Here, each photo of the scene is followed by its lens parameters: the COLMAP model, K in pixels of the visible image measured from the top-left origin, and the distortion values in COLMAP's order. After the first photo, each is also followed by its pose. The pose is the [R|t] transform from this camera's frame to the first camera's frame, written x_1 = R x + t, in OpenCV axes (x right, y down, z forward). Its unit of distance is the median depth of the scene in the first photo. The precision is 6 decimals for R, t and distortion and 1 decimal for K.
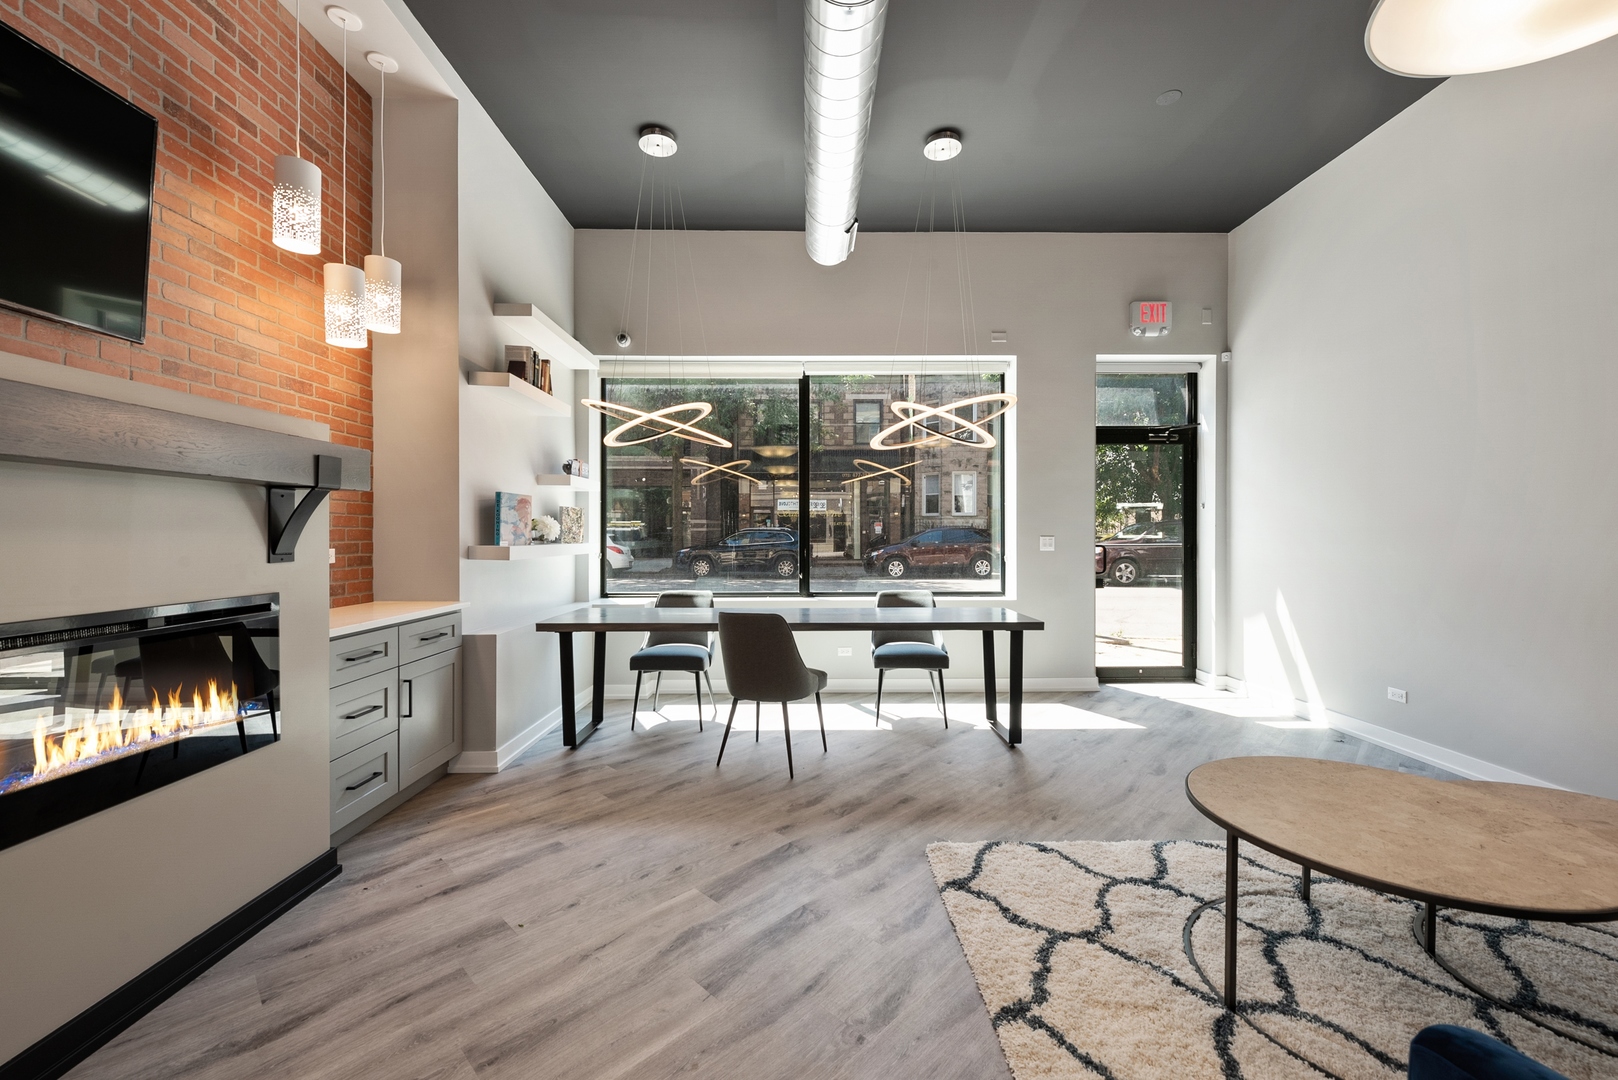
lens RADIAL K [[638.1, 0, 813.1], [0, 638.1, 534.9], [0, 0, 1]] dist [0.000117, 0.000665]
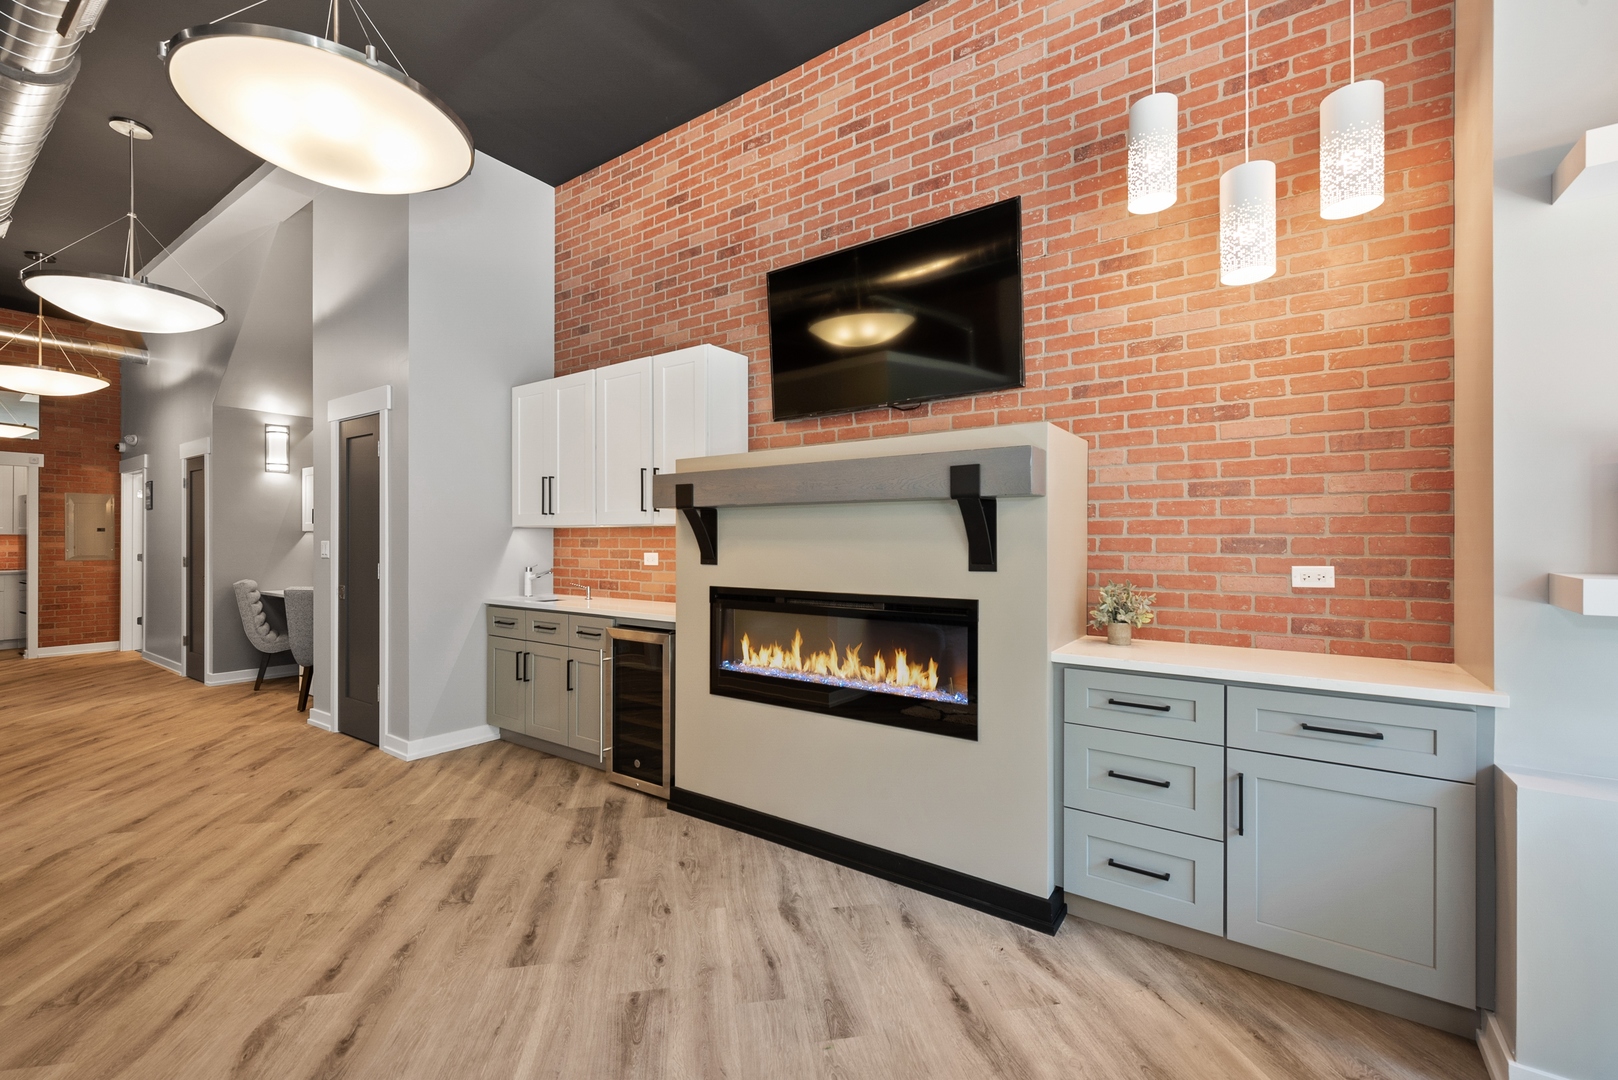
lens RADIAL K [[675.3, 0, 813.1], [0, 675.3, 540.6], [0, 0, 1]] dist [0.000684, -0.001357]
pose [[-0.584920, -0.000368, -0.811091, 0.153481], [-0.001606, 0.999998, 0.000704, -0.005172], [0.811089, 0.001715, -0.584920, 1.010067]]
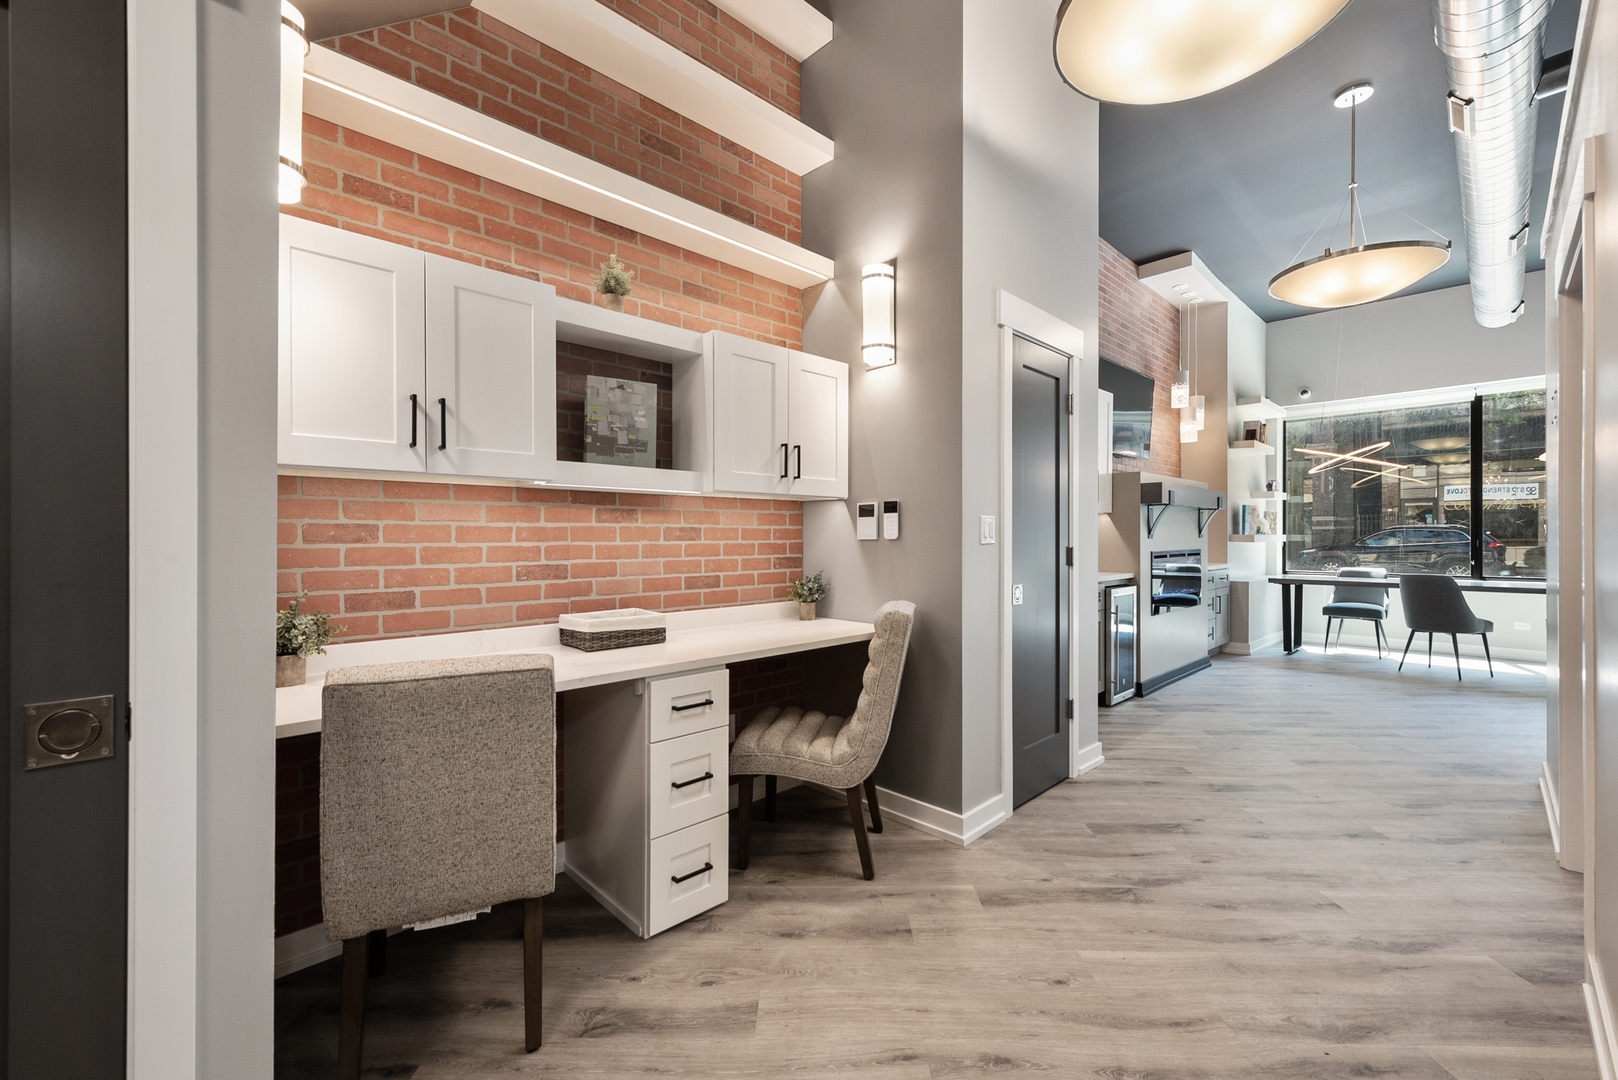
lens RADIAL K [[737.1, 0, 816.7], [0, 737.1, 536.7], [0, 0, 1]] dist [0.009698, 0.000209]
pose [[0.727254, -0.001271, -0.686367, 0.079965], [0.001248, 0.999999, -0.000528, 0.026482], [0.686367, -0.000472, 0.727255, -1.634097]]
